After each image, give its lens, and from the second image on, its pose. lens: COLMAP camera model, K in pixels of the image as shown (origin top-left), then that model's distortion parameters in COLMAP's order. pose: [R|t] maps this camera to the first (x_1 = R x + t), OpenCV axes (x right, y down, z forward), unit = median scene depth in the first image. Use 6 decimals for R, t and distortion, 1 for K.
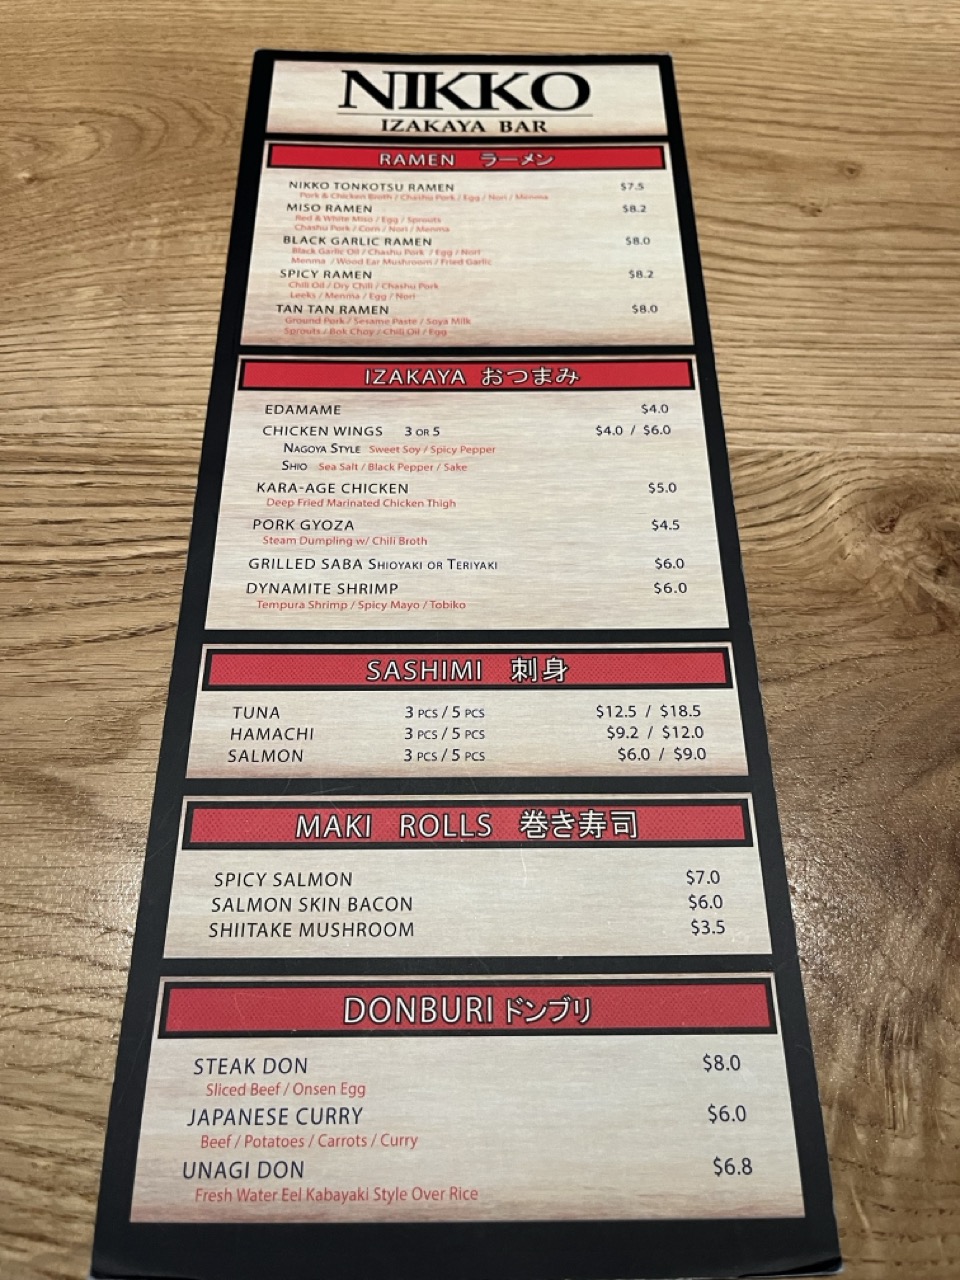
lens RADIAL K [[973.8, 0, 489.7], [0, 973.8, 641.4], [0, 0, 1]] dist [0.035847, -0.053612]
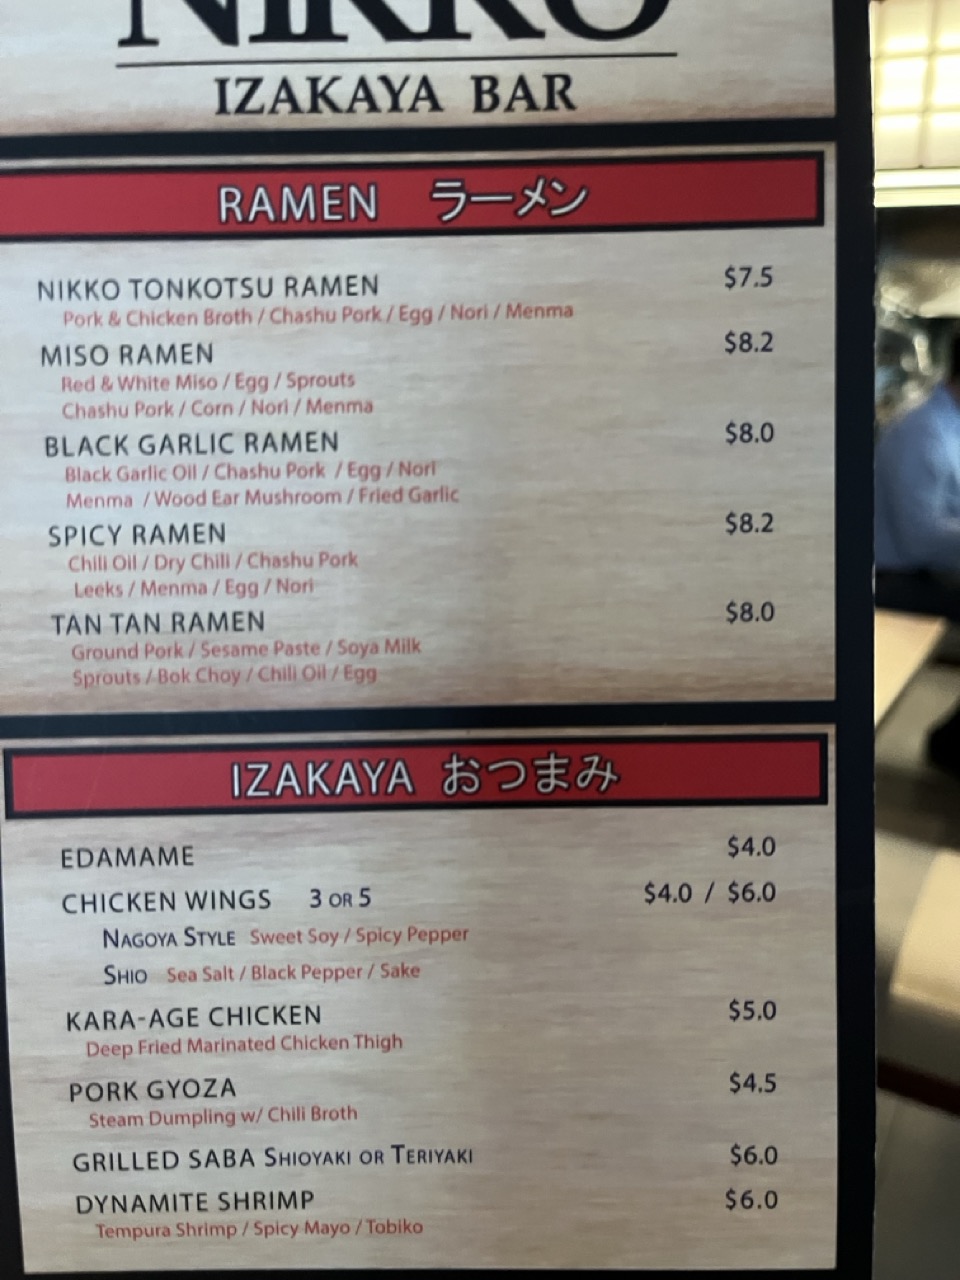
lens RADIAL K [[973.8, 0, 482.4], [0, 973.8, 652.8], [0, 0, 1]] dist [0.035847, -0.053612]
pose [[0.999873, -0.007053, -0.014295, 0.022342], [0.012950, 0.882307, 0.470496, -0.578641], [0.009294, -0.470621, 0.882286, 0.533612]]
